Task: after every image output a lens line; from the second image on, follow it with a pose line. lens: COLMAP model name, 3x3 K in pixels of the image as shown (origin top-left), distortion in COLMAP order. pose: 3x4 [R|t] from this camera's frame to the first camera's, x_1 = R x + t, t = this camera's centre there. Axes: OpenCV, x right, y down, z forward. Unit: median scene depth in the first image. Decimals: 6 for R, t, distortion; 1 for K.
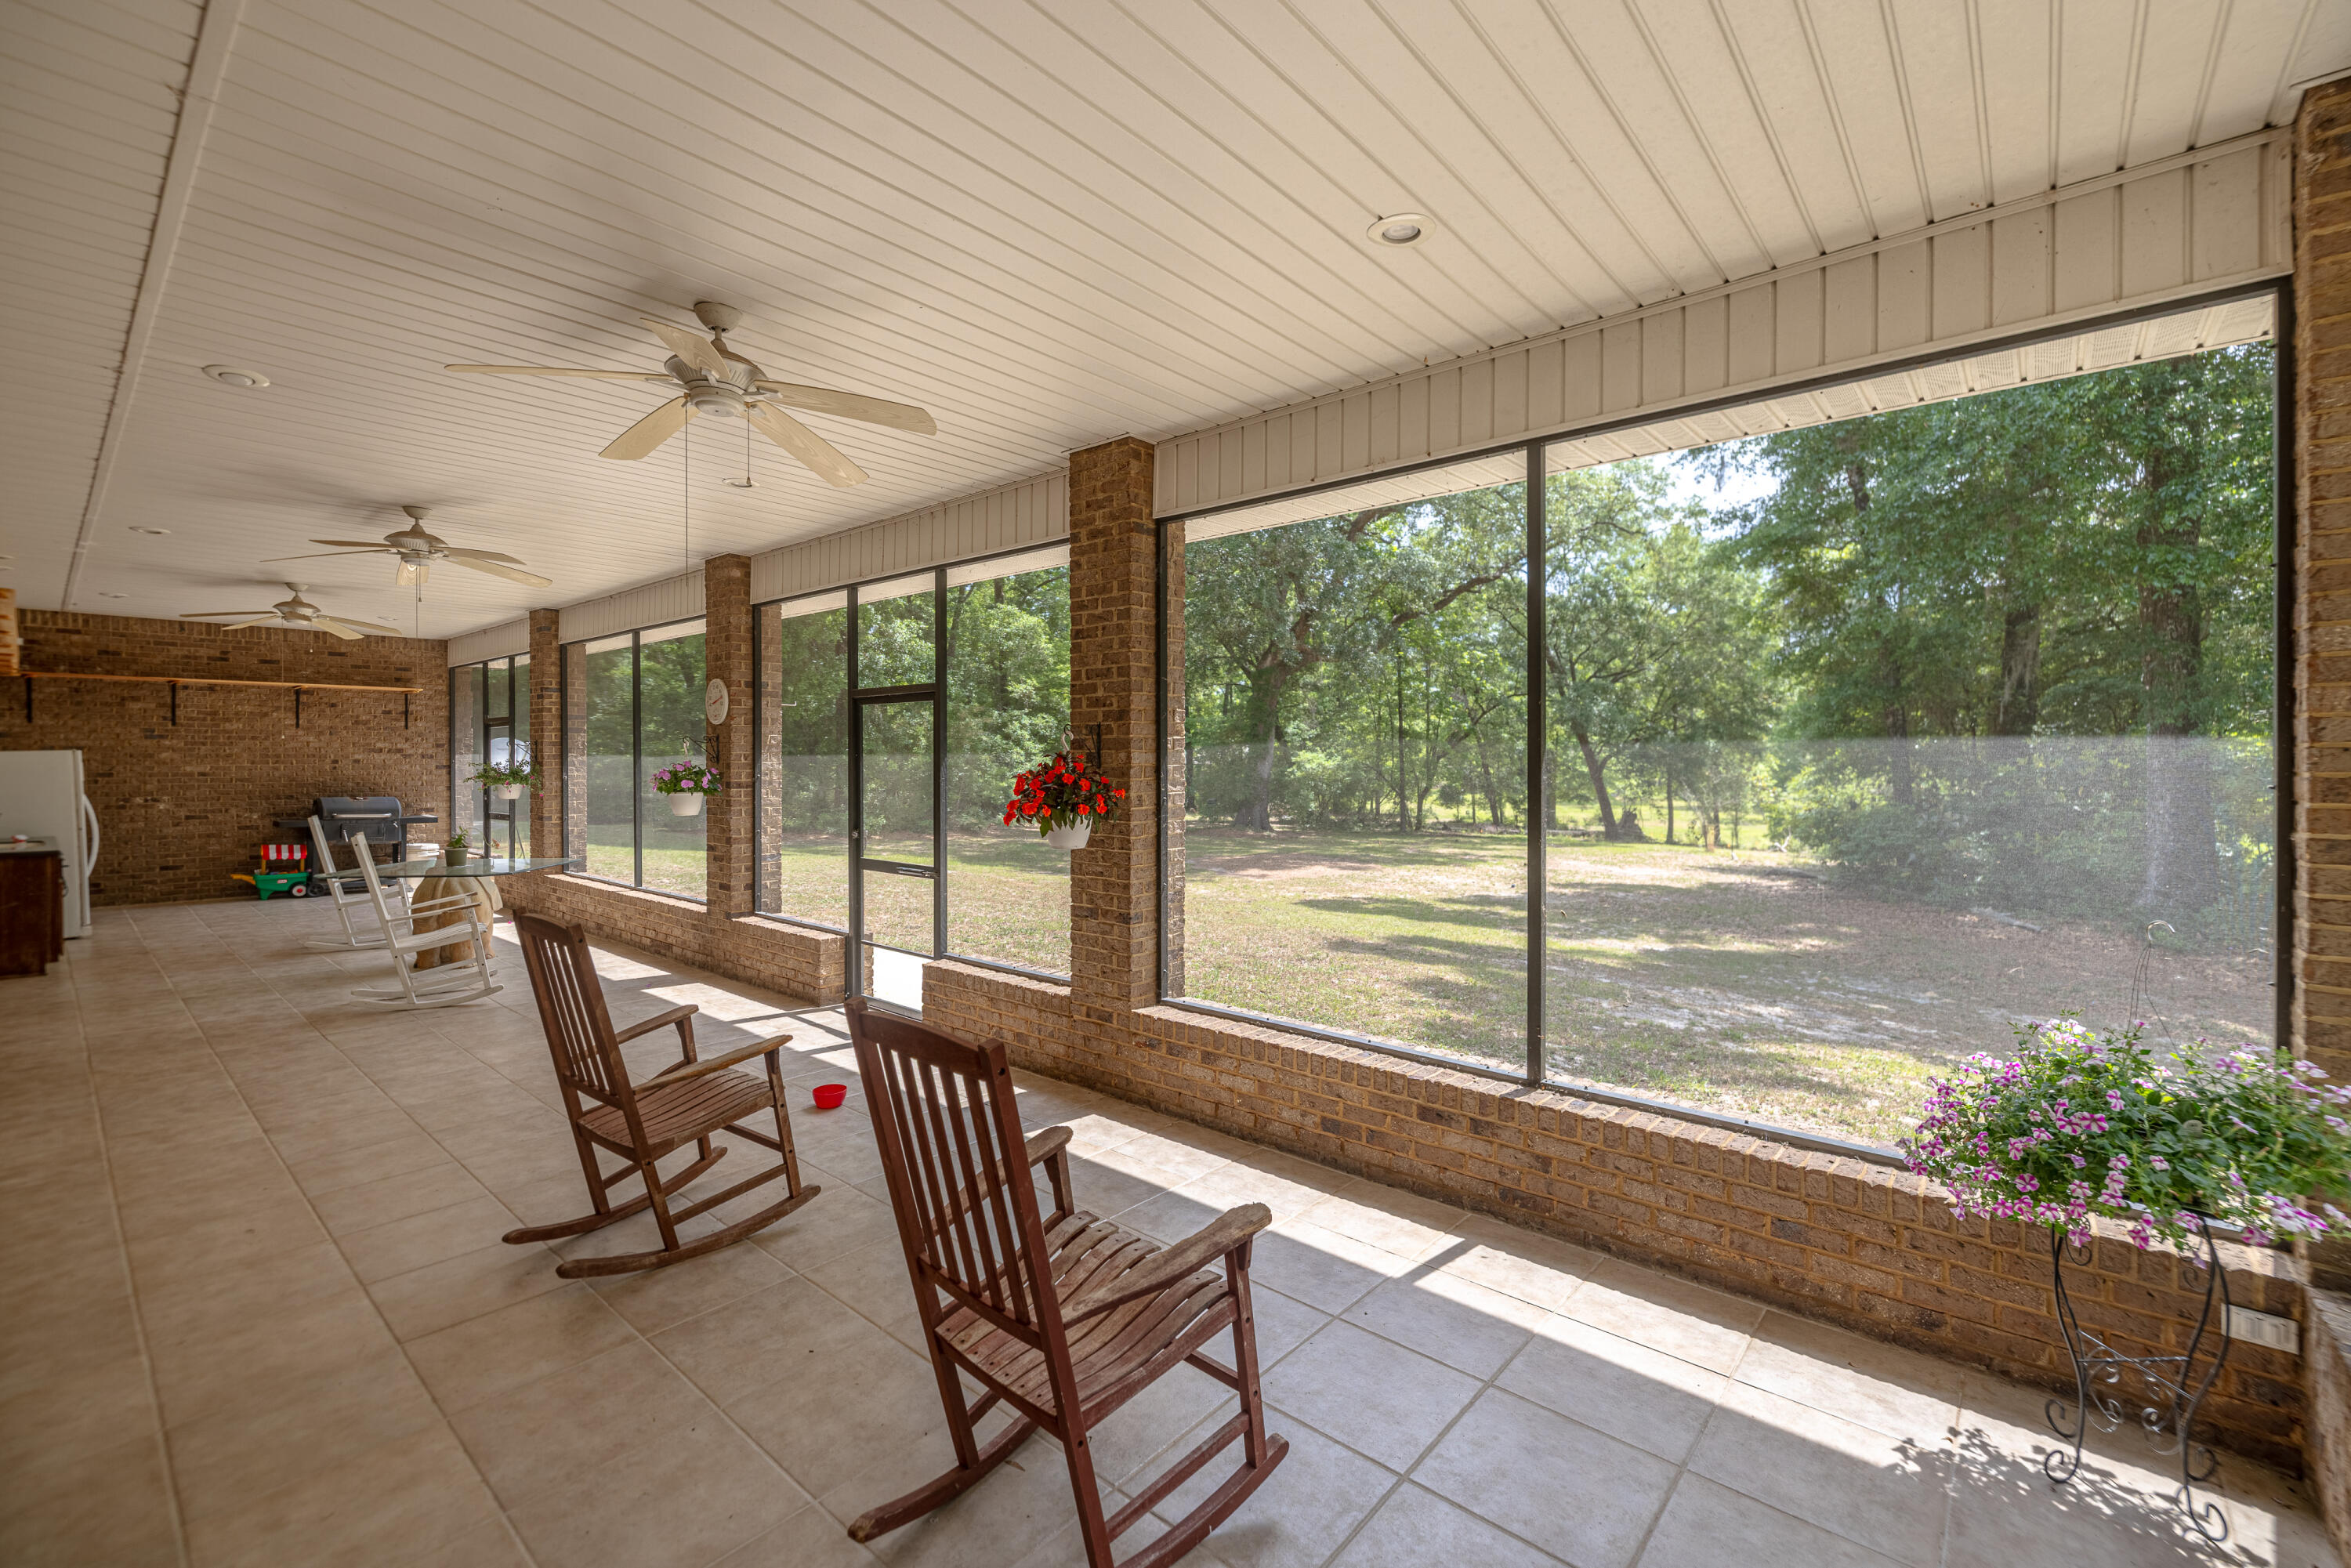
lens RADIAL K [[991.3, 0, 1174.3], [0, 991.3, 766.3], [0, 0, 1]] dist [0.002458, -0.000101]
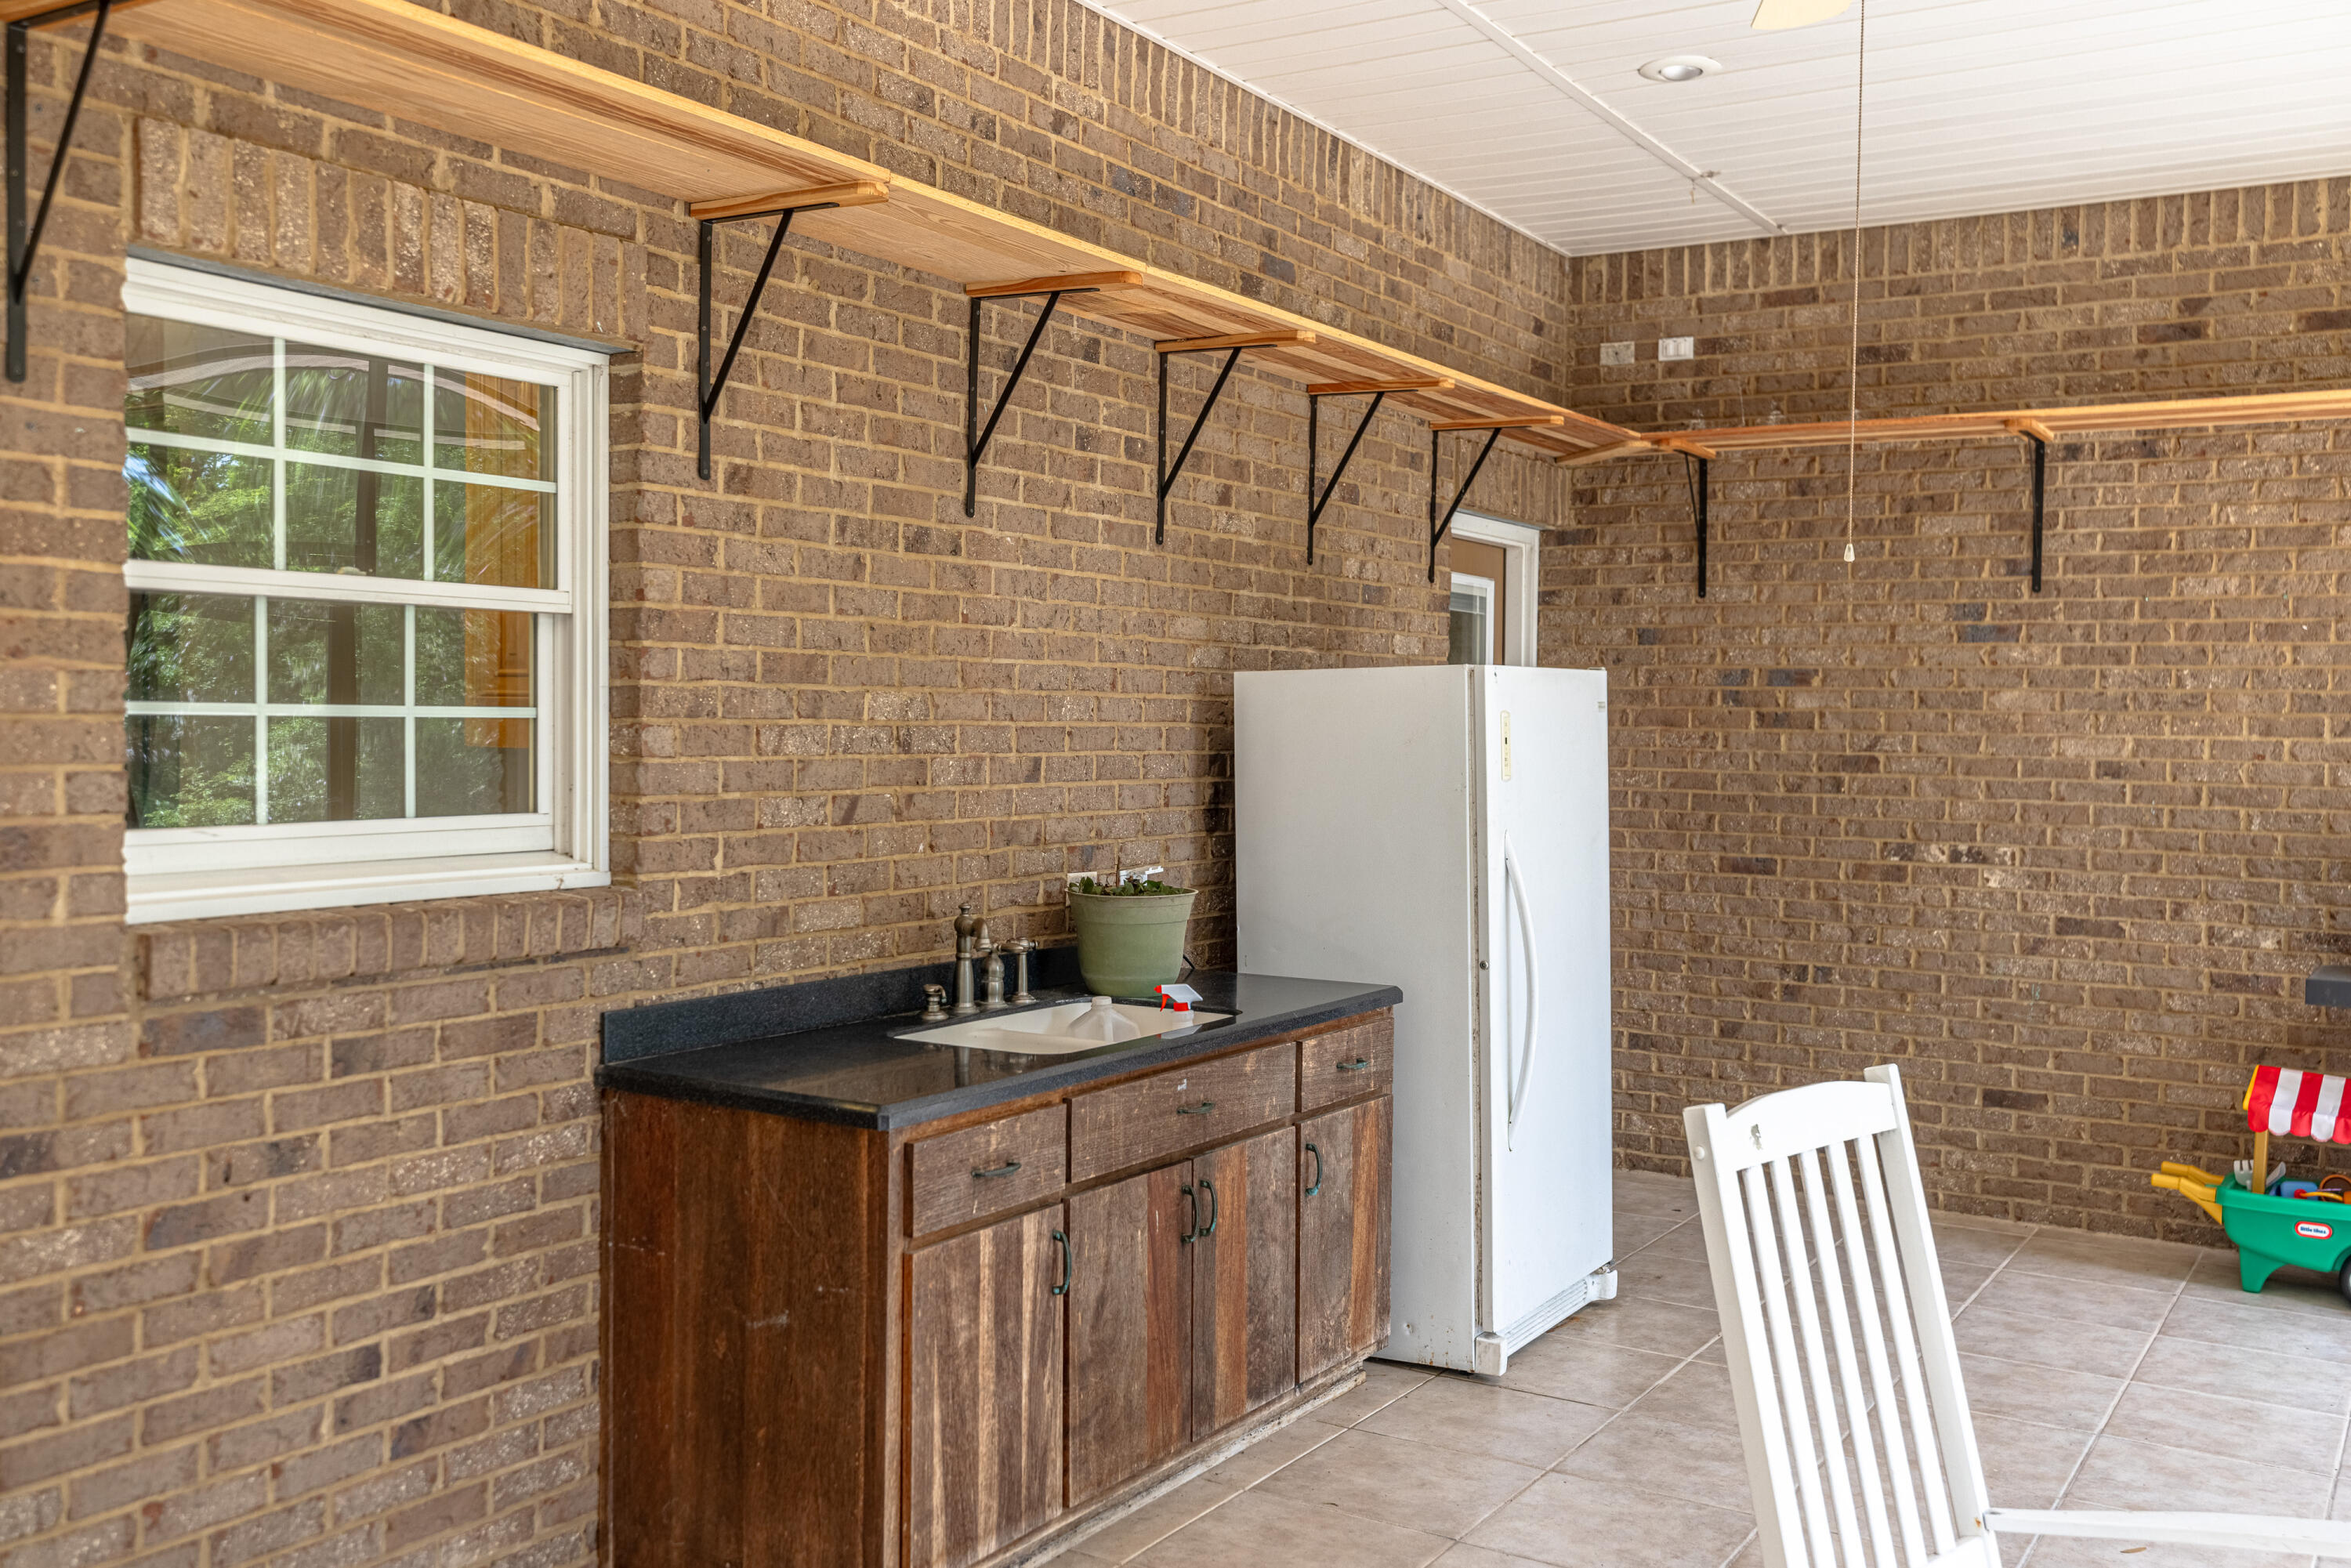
lens RADIAL K [[2129.9, 0, 1174.5], [0, 2129.9, 780.3], [0, 0, 1]] dist [0.010886, 0.000000]
pose [[0.159676, 0.026974, -0.986801, -0.456369], [-0.025099, 0.999414, 0.023257, 0.003796], [0.986850, 0.021054, 0.160259, 0.668860]]
